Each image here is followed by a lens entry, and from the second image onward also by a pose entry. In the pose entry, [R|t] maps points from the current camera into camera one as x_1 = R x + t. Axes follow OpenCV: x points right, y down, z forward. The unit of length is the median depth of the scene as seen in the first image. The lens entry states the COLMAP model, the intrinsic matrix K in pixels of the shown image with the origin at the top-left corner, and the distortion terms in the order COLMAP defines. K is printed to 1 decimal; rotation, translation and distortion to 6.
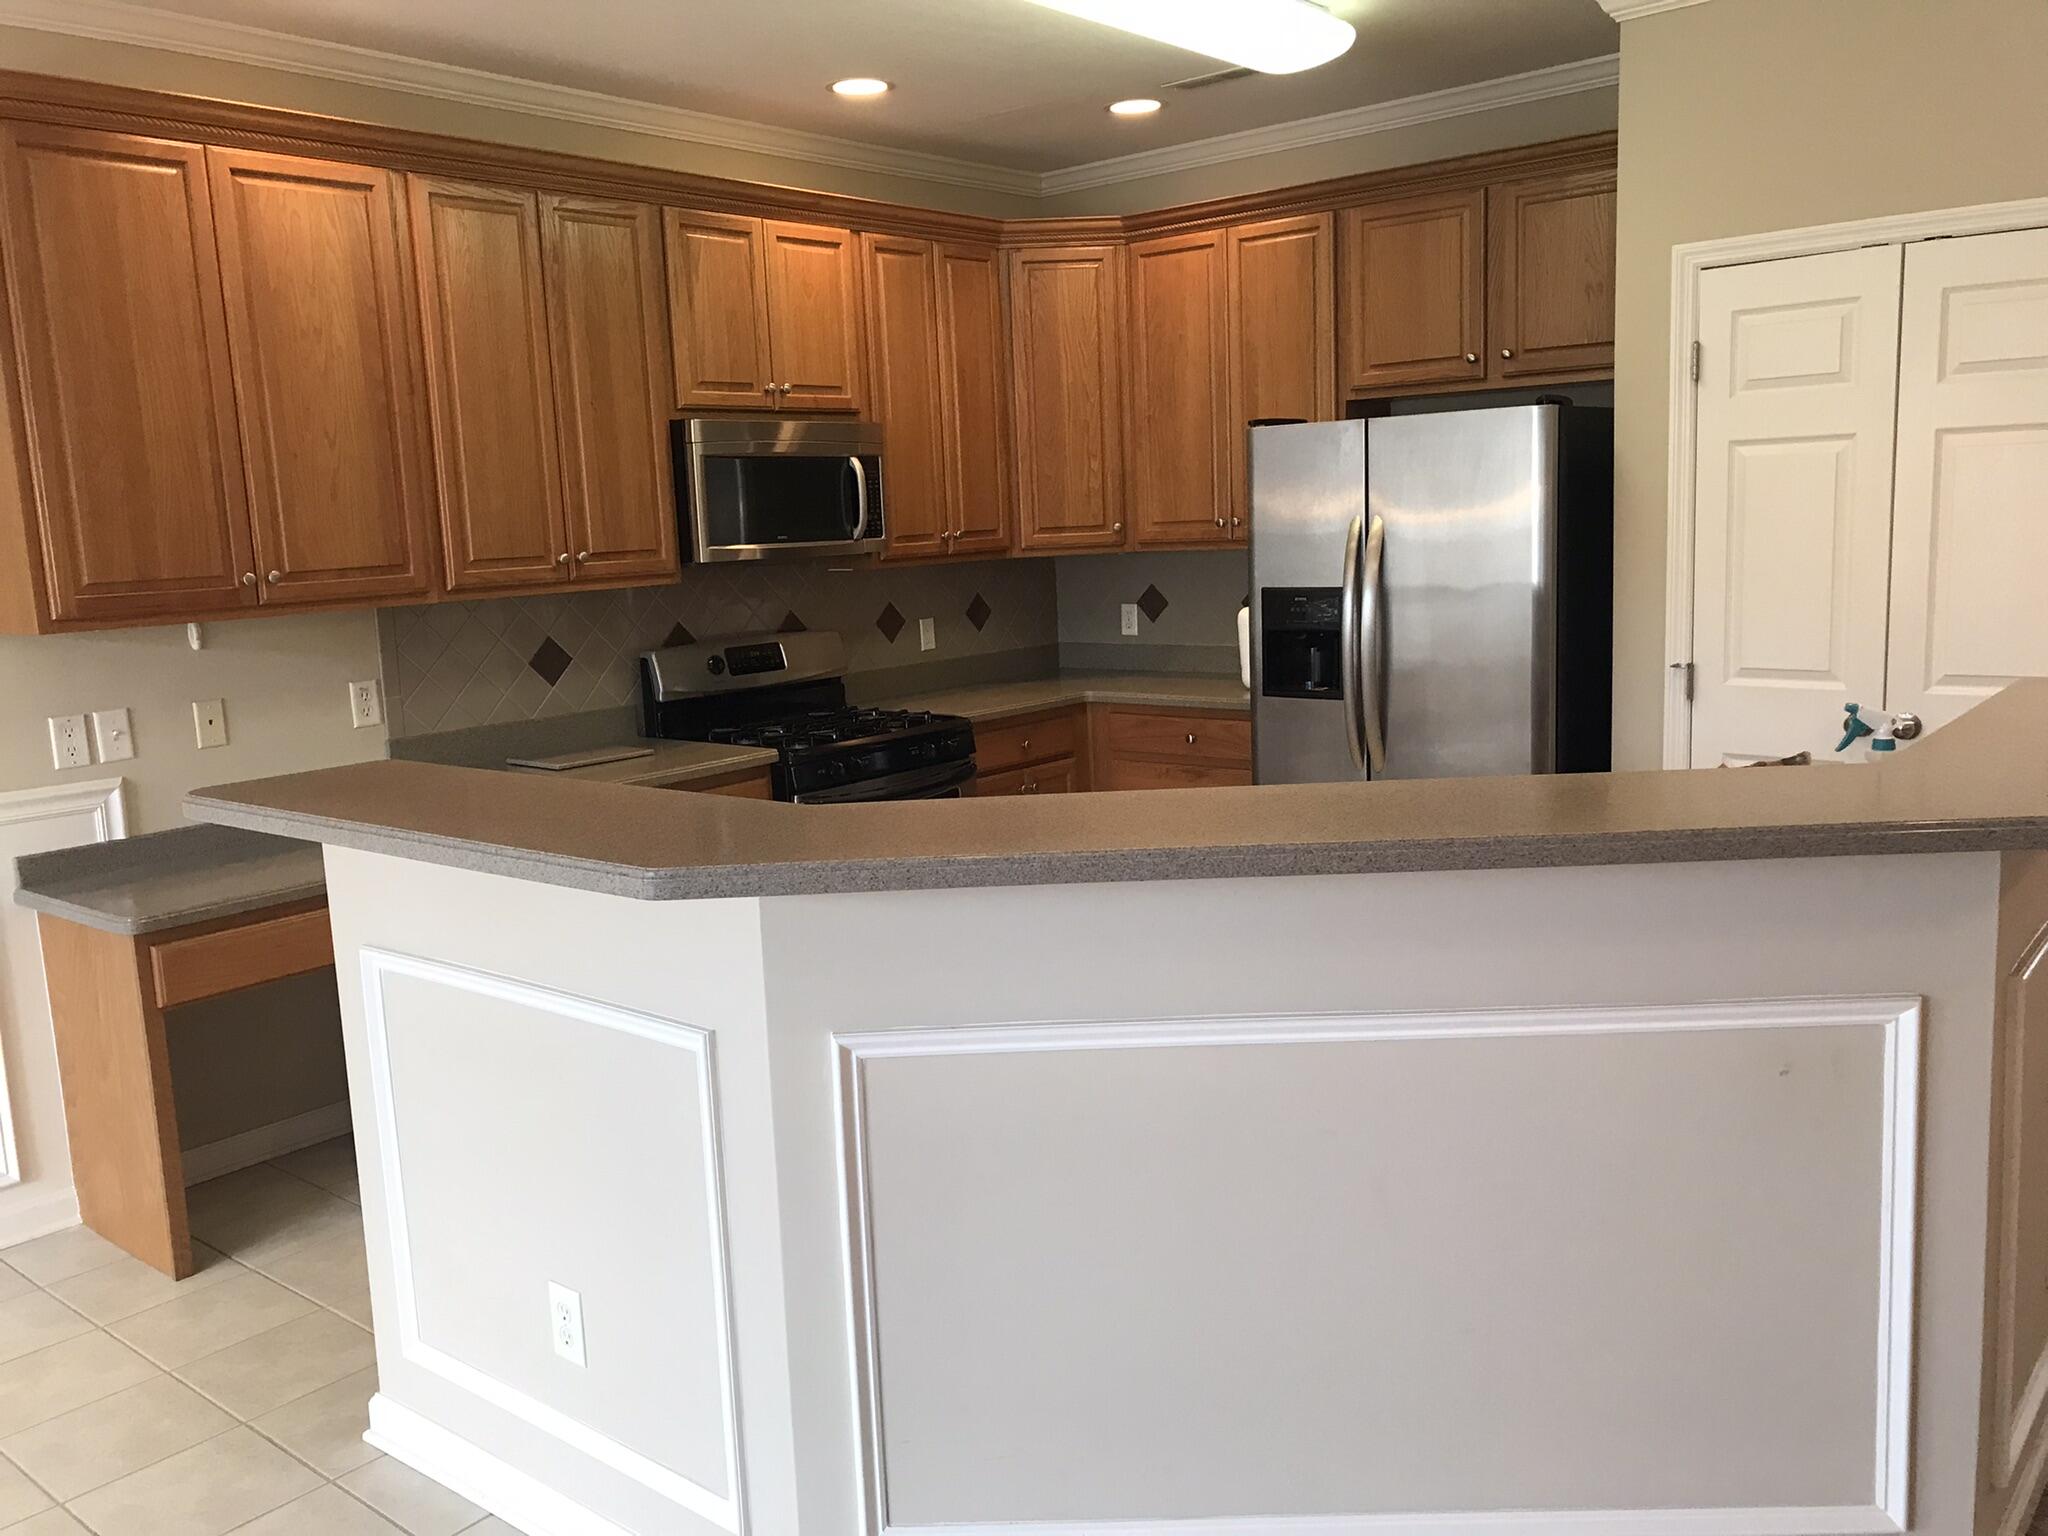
lens RADIAL K [[1689.0, 0, 1017.5], [0, 1689.0, 761.6], [0, 0, 1]] dist [0.048086, -0.000518]
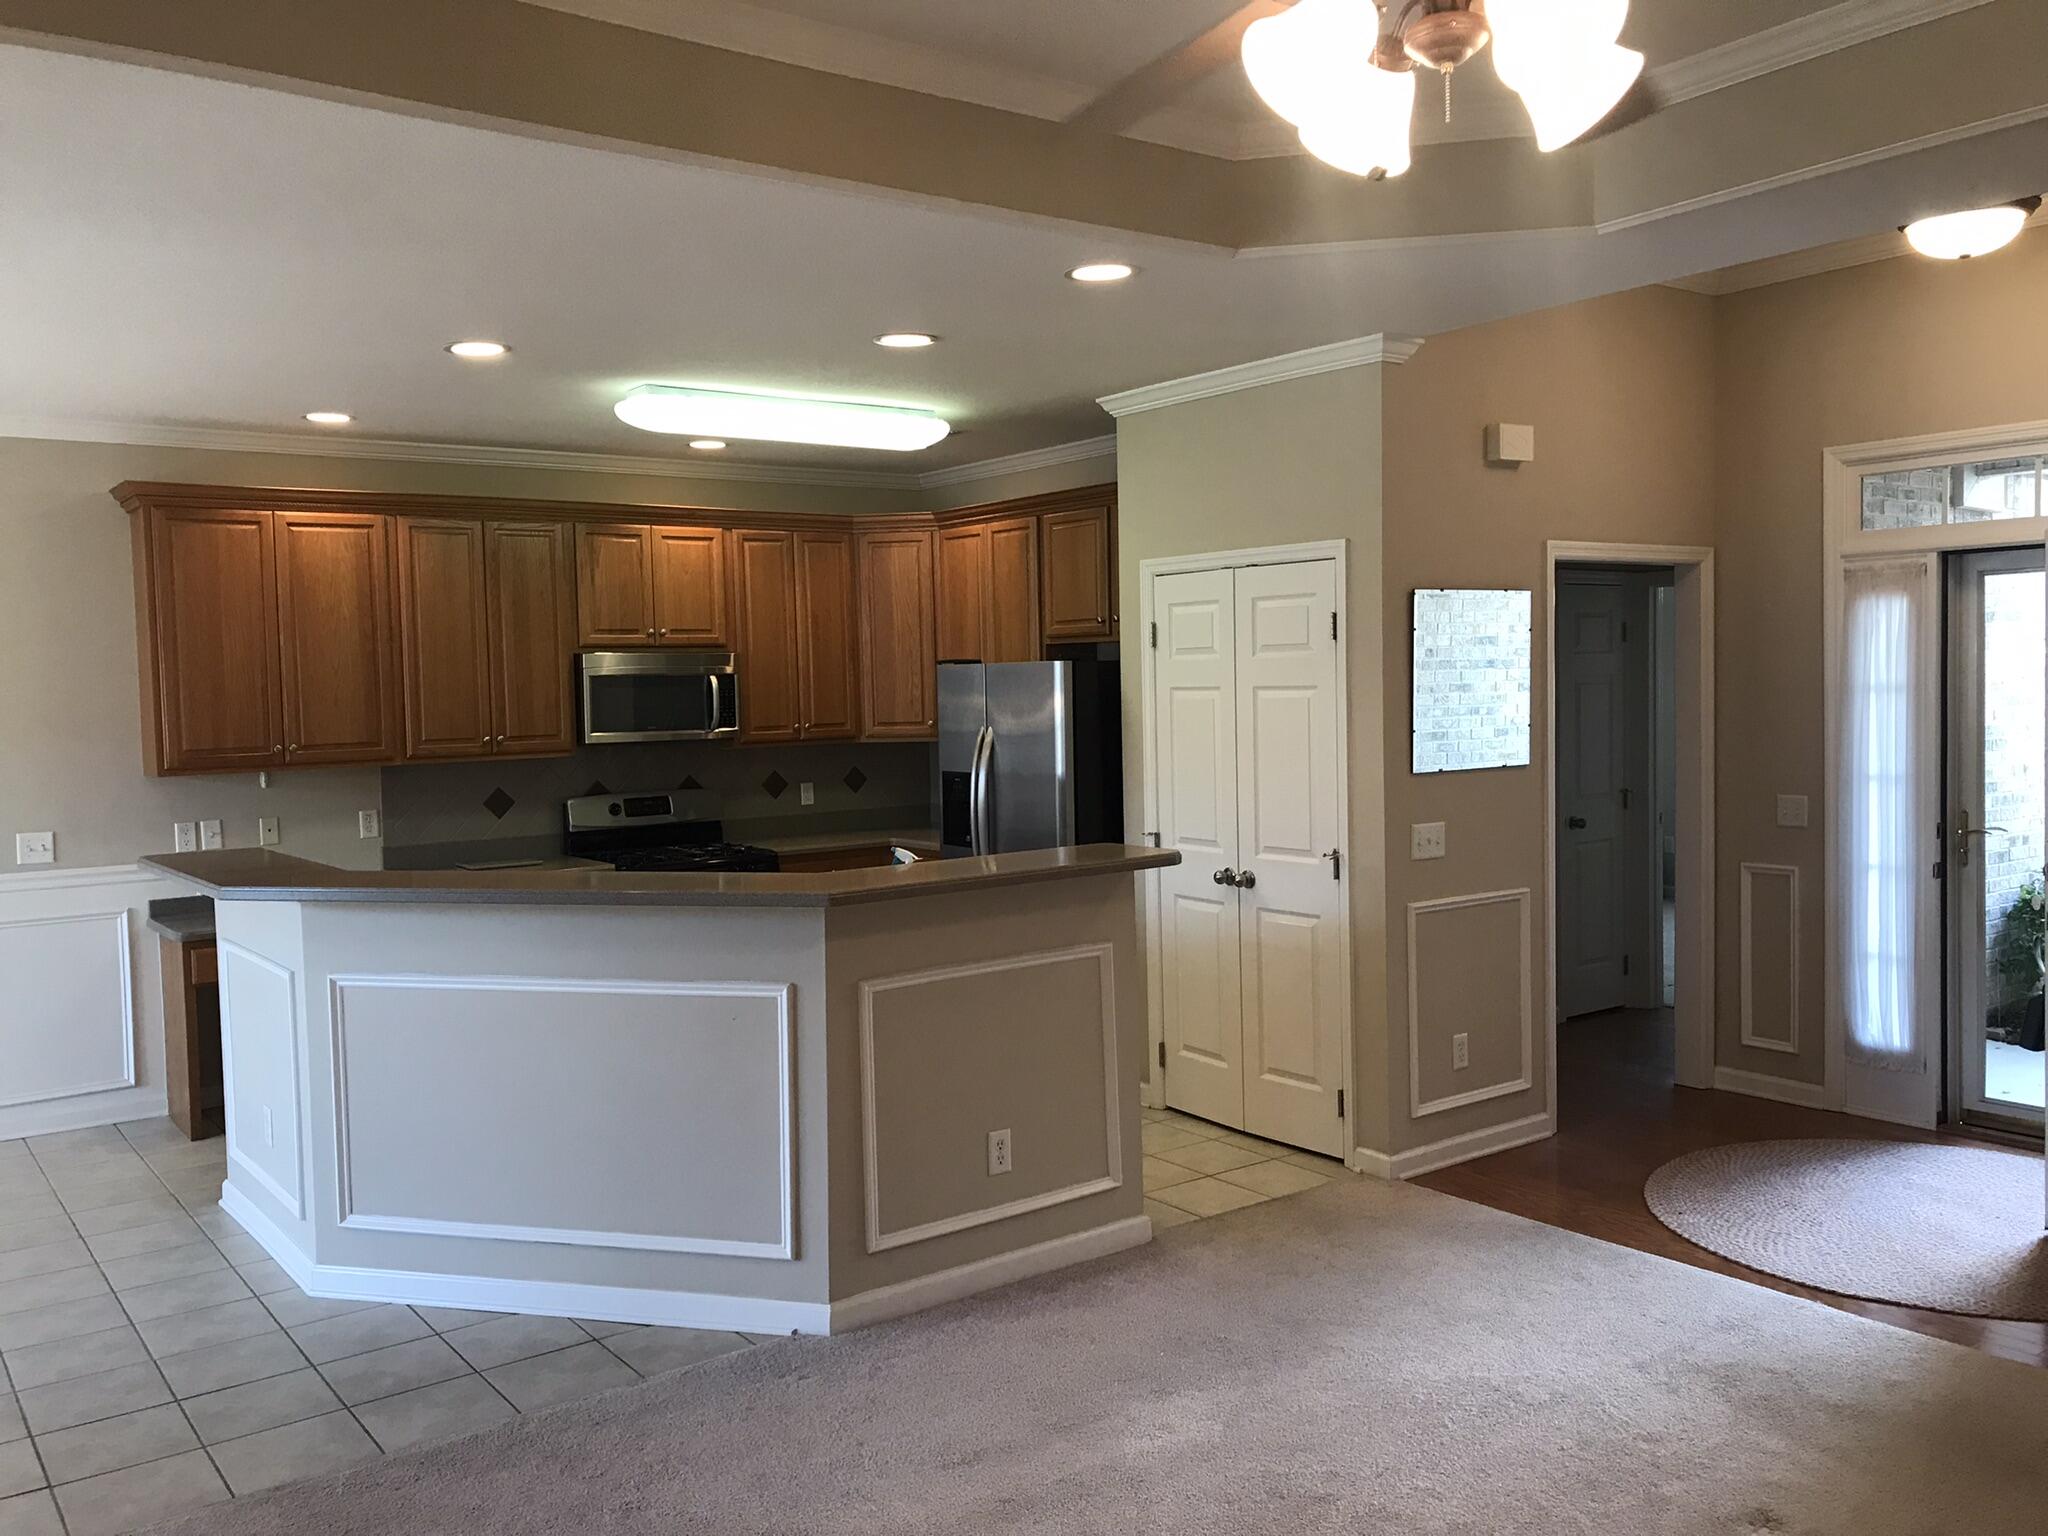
lens RADIAL K [[1689.0, 0, 1027.2], [0, 1689.0, 772.9], [0, 0, 1]] dist [0.048086, -0.000518]
pose [[0.973272, 0.034032, -0.227121, 0.575332], [-0.053787, 0.995232, -0.081366, 0.015690], [0.223269, 0.091408, 0.970461, -0.435616]]
